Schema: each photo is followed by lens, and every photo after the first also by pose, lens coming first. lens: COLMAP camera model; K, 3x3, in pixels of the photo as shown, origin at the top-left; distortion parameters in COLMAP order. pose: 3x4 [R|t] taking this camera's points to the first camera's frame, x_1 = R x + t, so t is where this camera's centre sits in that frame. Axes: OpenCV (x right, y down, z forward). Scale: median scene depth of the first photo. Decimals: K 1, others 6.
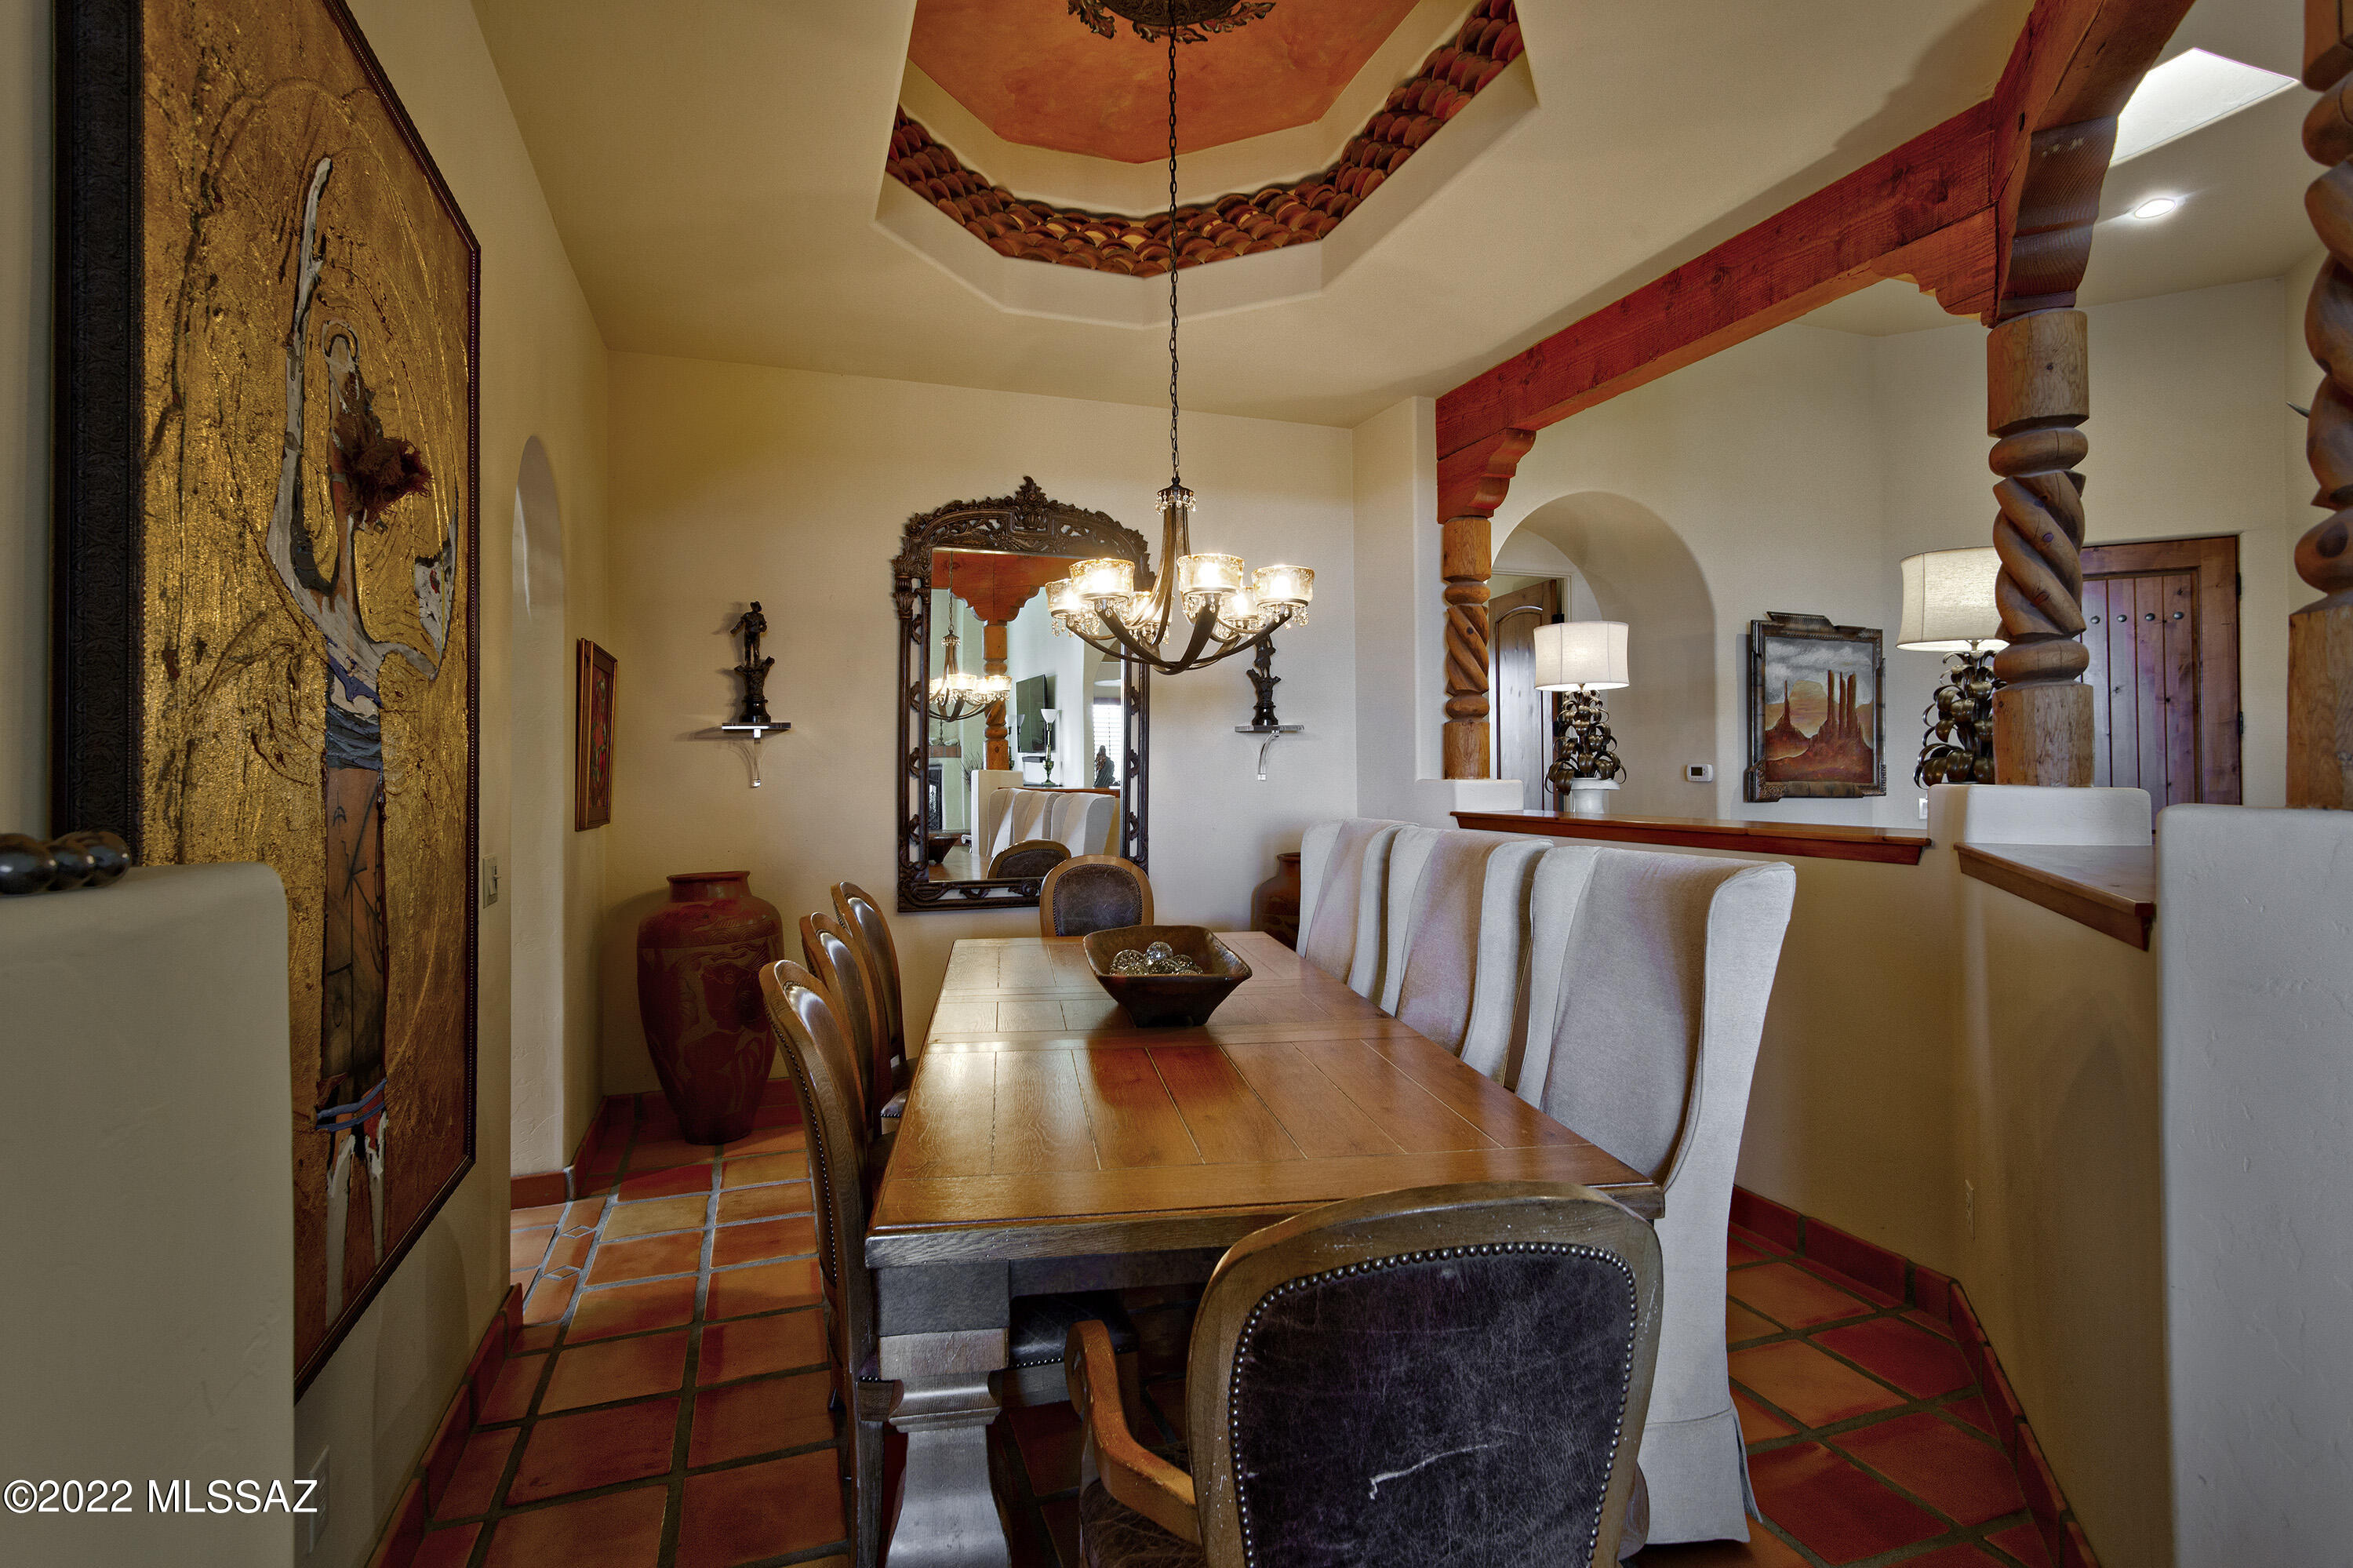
lens RADIAL K [[1129.0, 0, 1156.3], [0, 1129.0, 746.6], [0, 0, 1]] dist [0.003883, 0.002596]
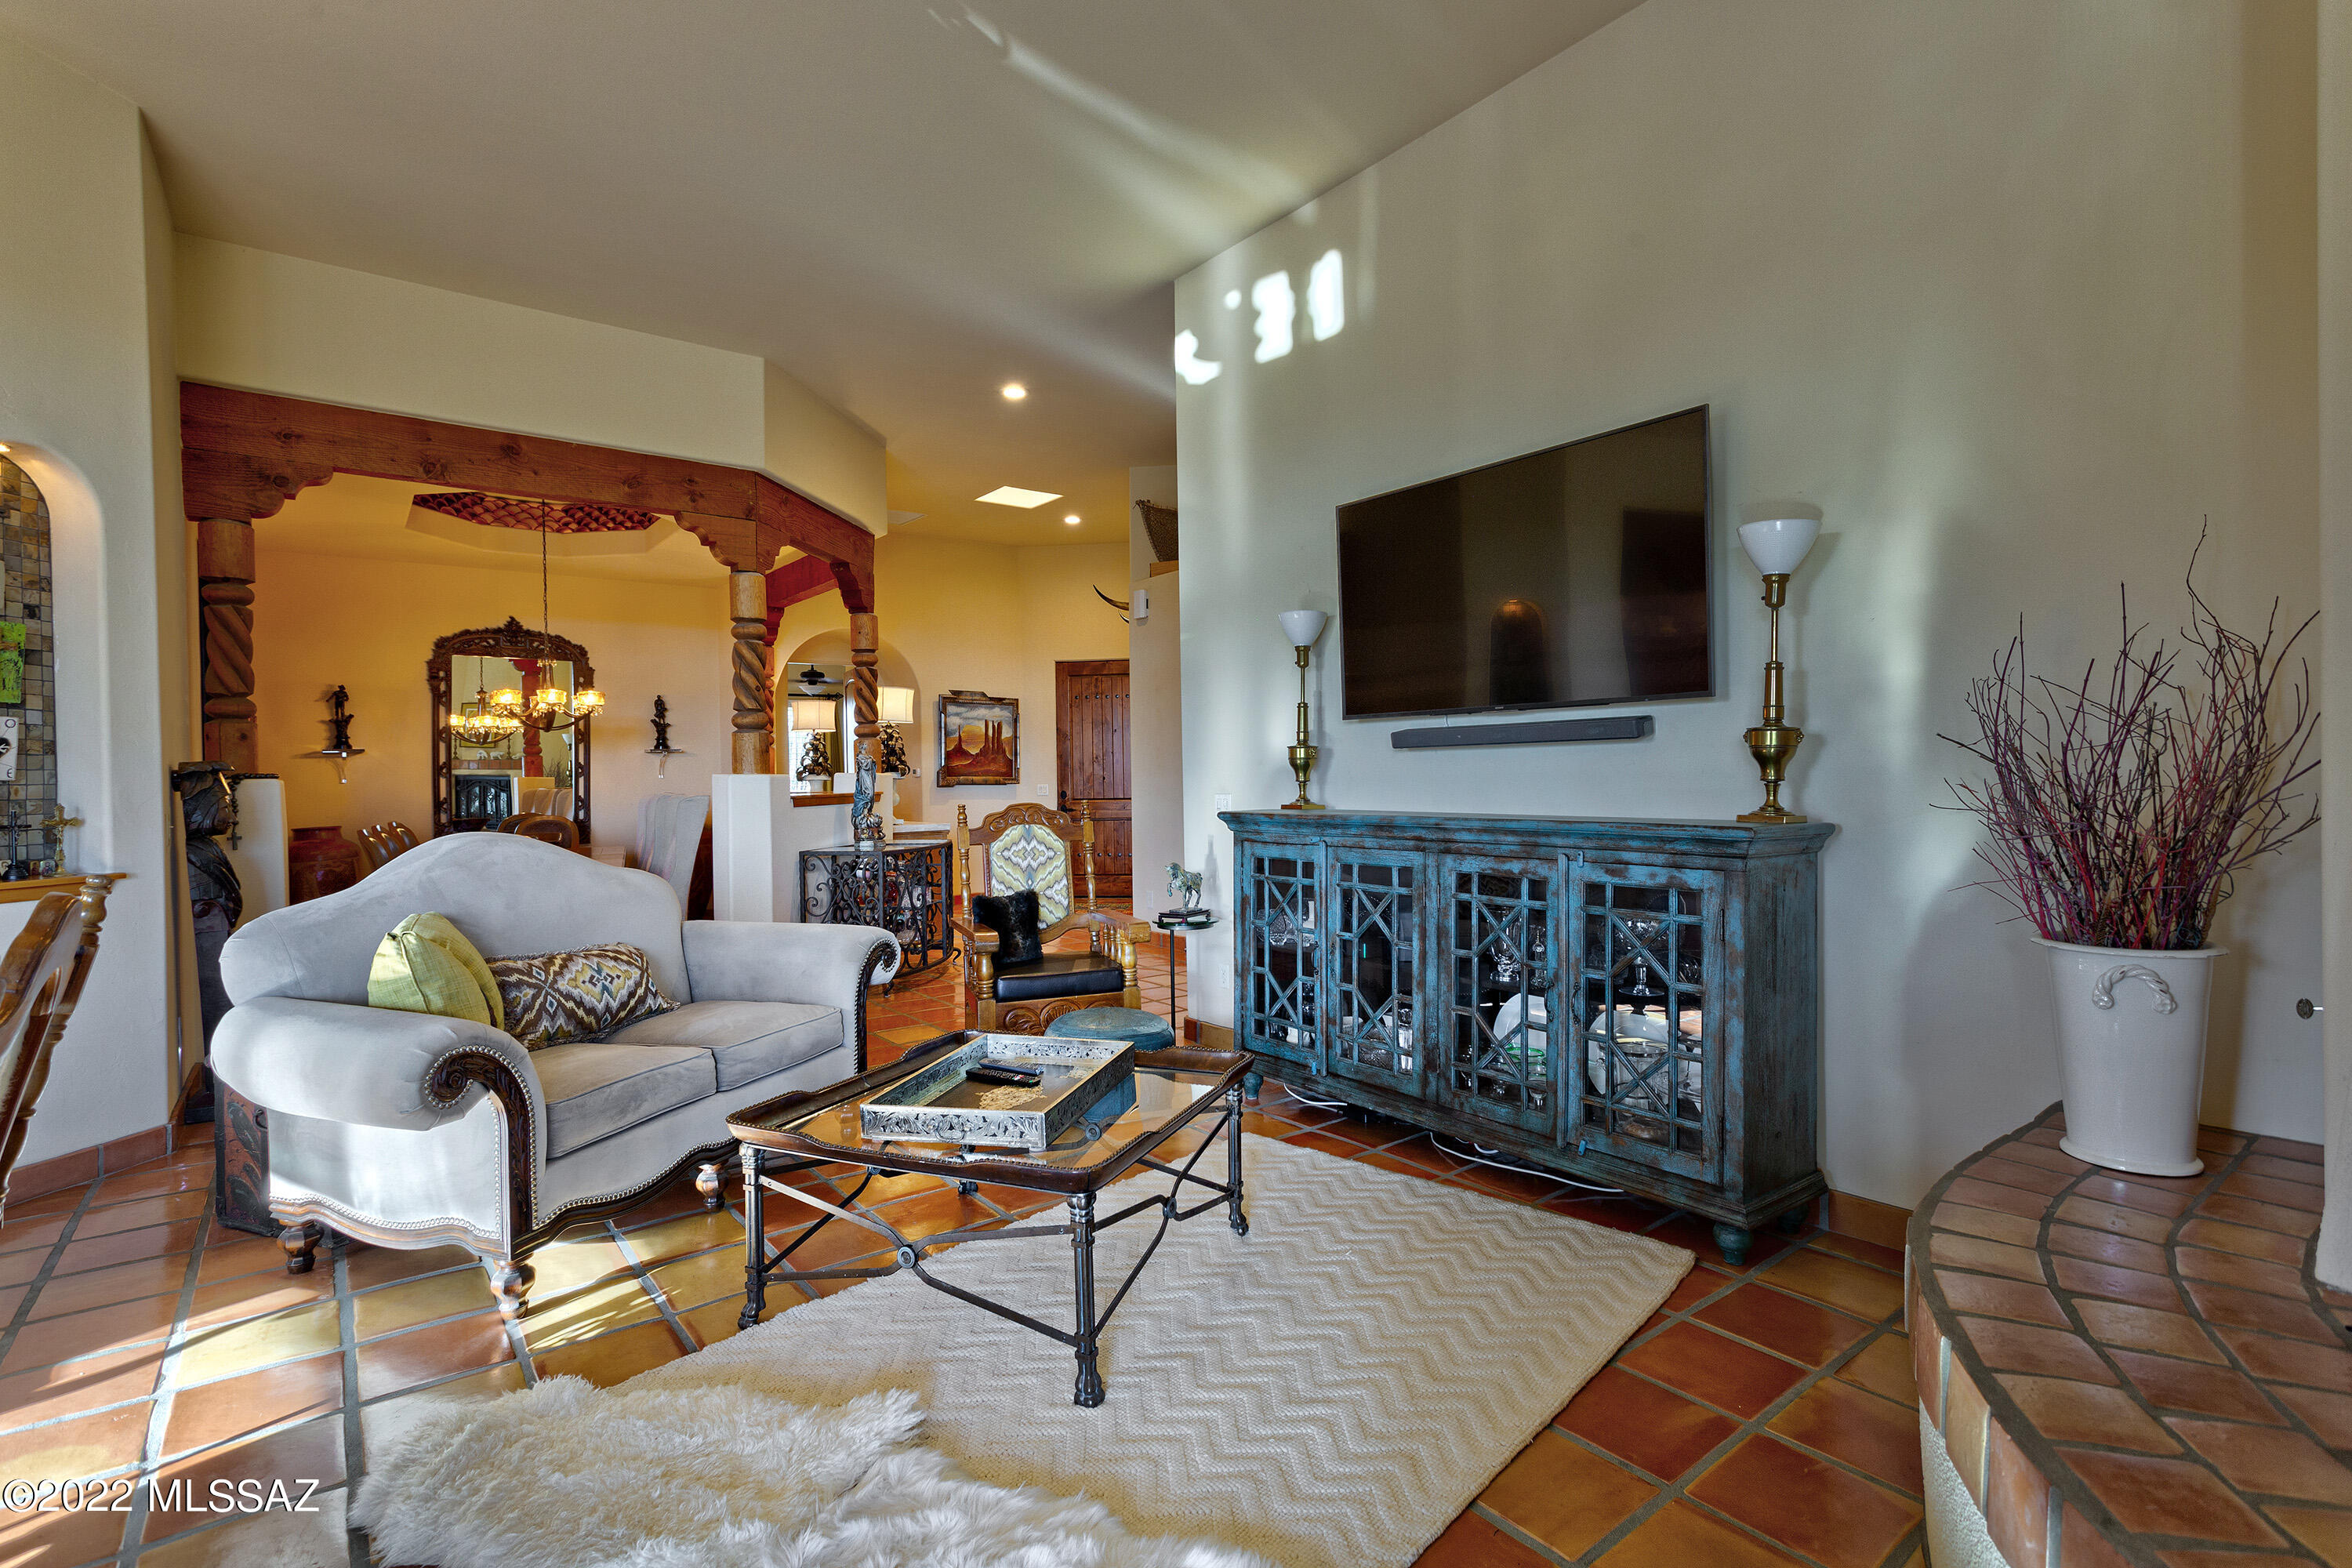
lens RADIAL K [[1128.5, 0, 1174.1], [0, 1128.5, 781.5], [0, 0, 1]] dist [0.003883, 0.002596]
pose [[0.950905, -0.011602, 0.309266, 0.312453], [0.006152, 0.999808, 0.018592, 0.005151], [-0.309422, -0.015777, 0.950794, -1.009133]]
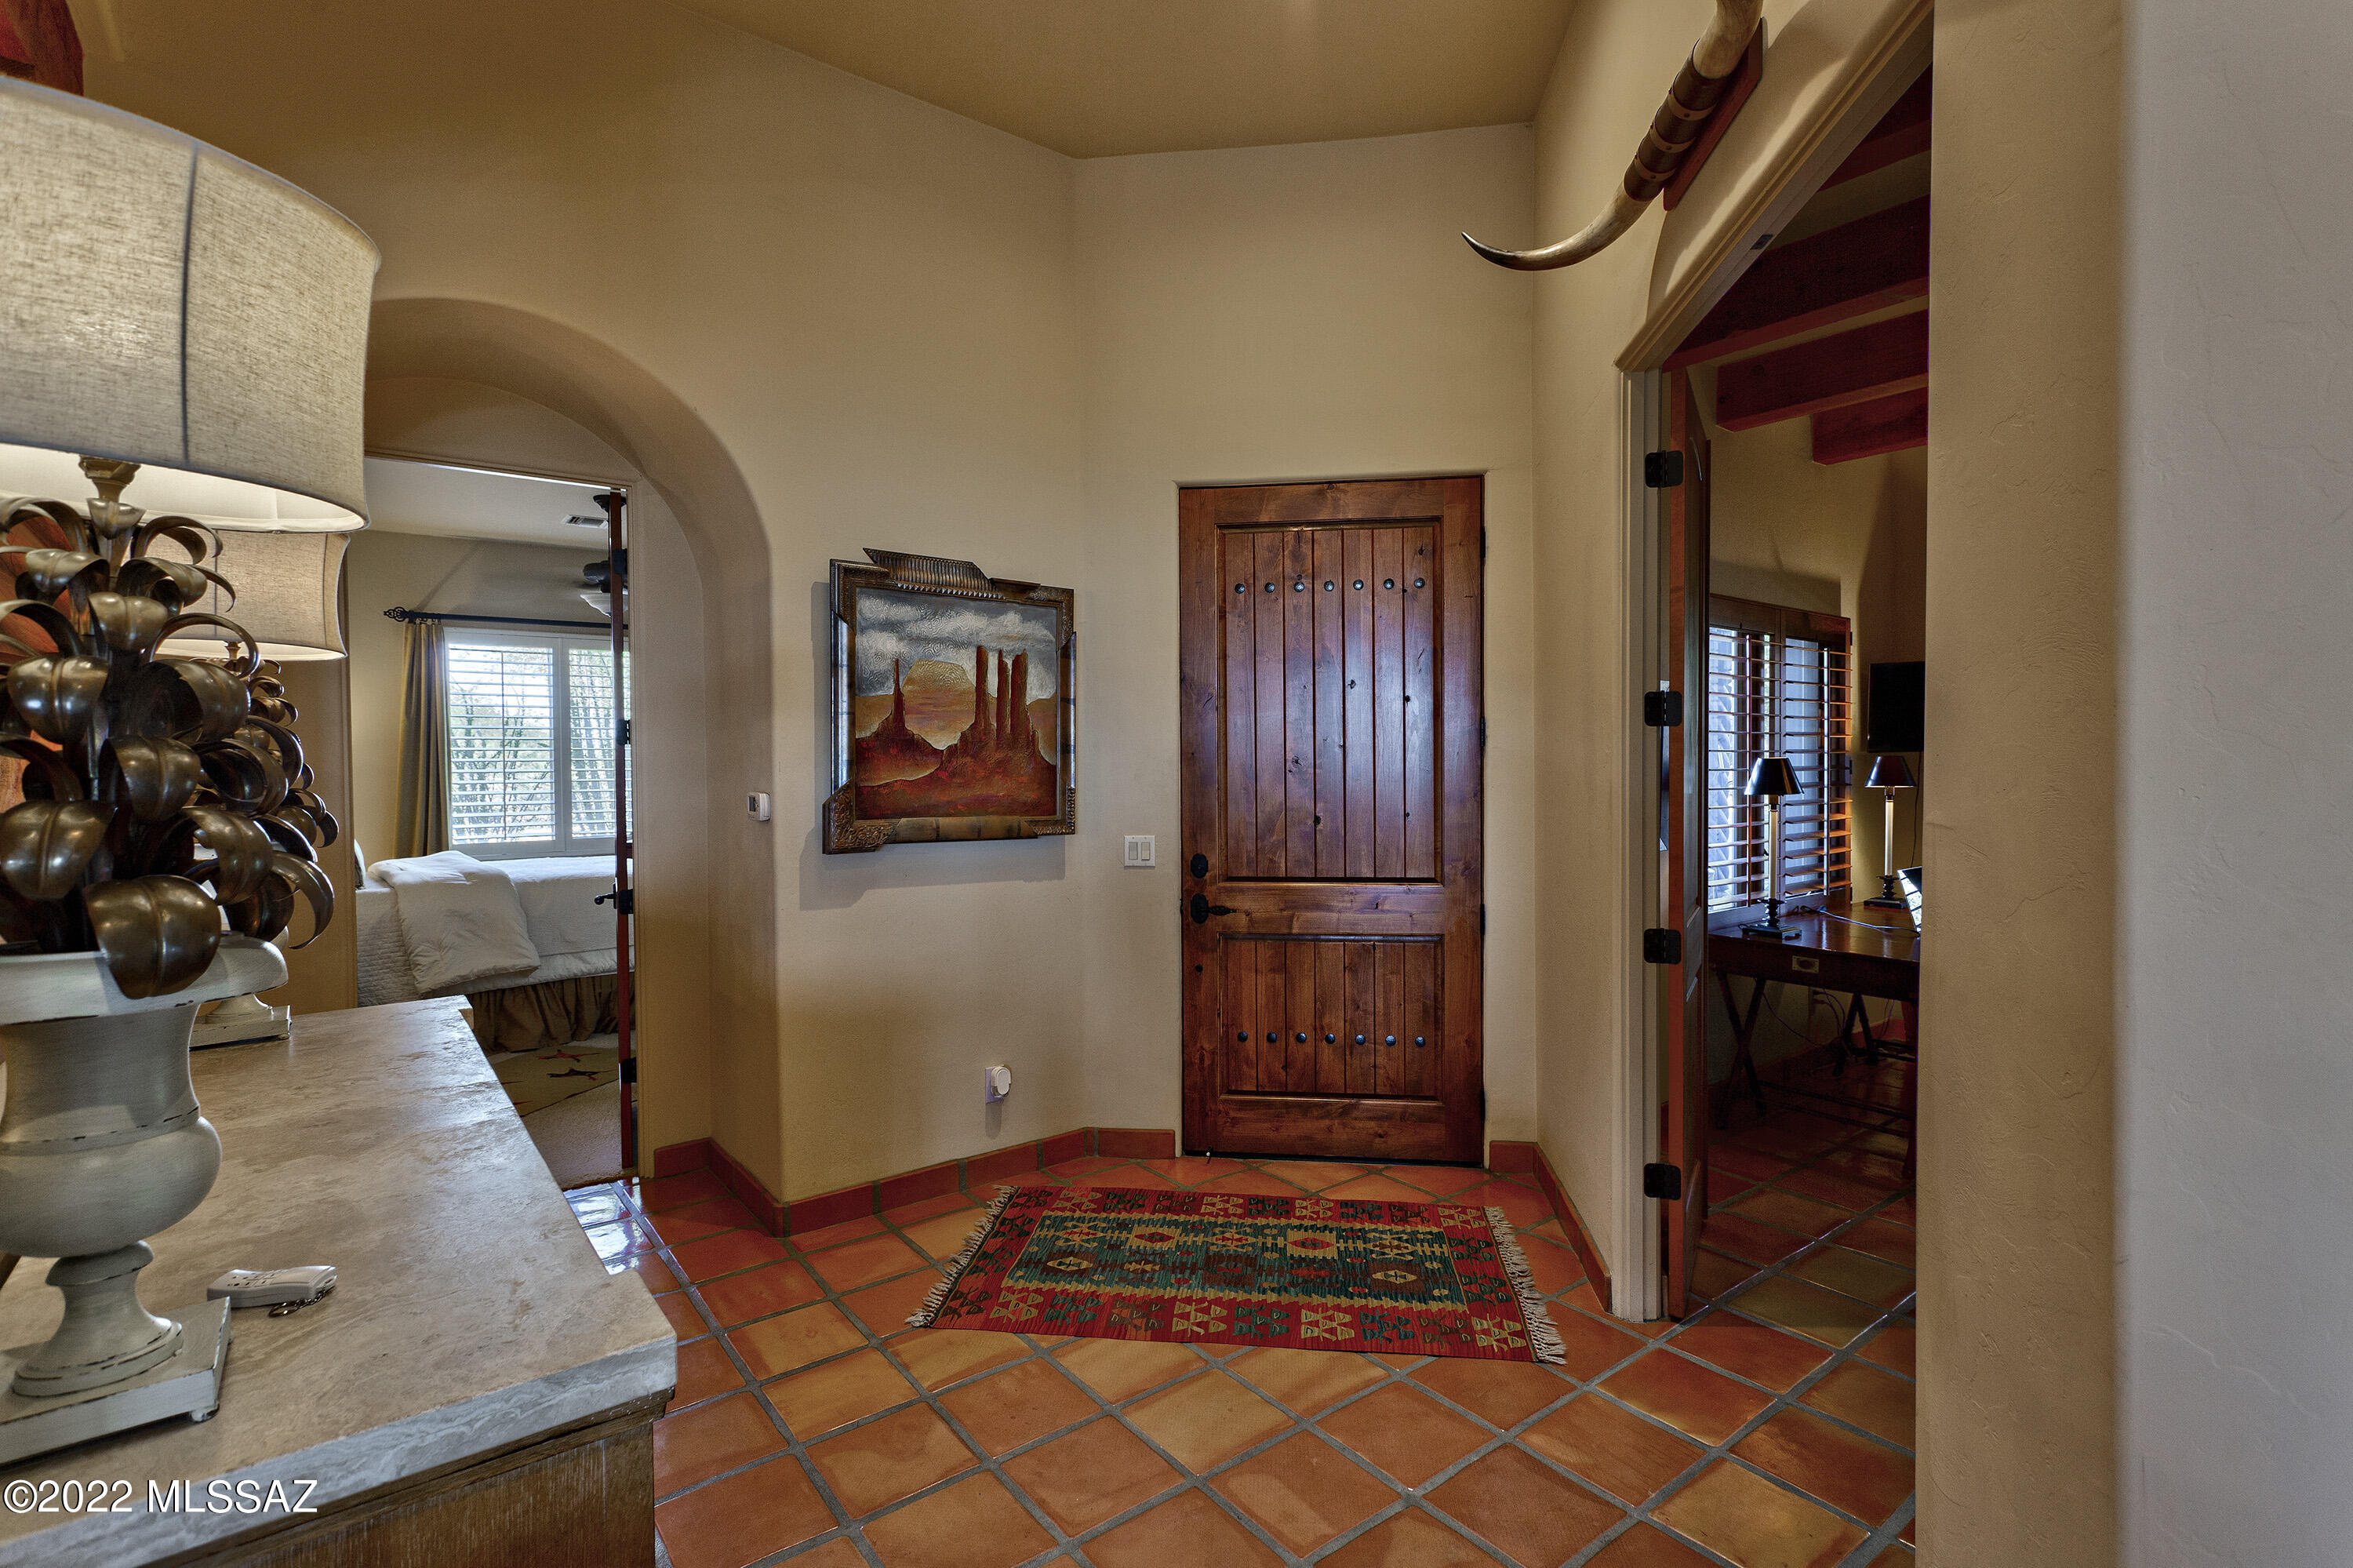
lens RADIAL K [[1129.0, 0, 1188.9], [0, 1129.0, 780.4], [0, 0, 1]] dist [0.003883, 0.002596]
pose [[0.946724, -0.009585, 0.321903, 0.521677], [-0.000724, 0.999491, 0.031890, -0.011078], [-0.322045, -0.030425, 0.946236, 0.353886]]
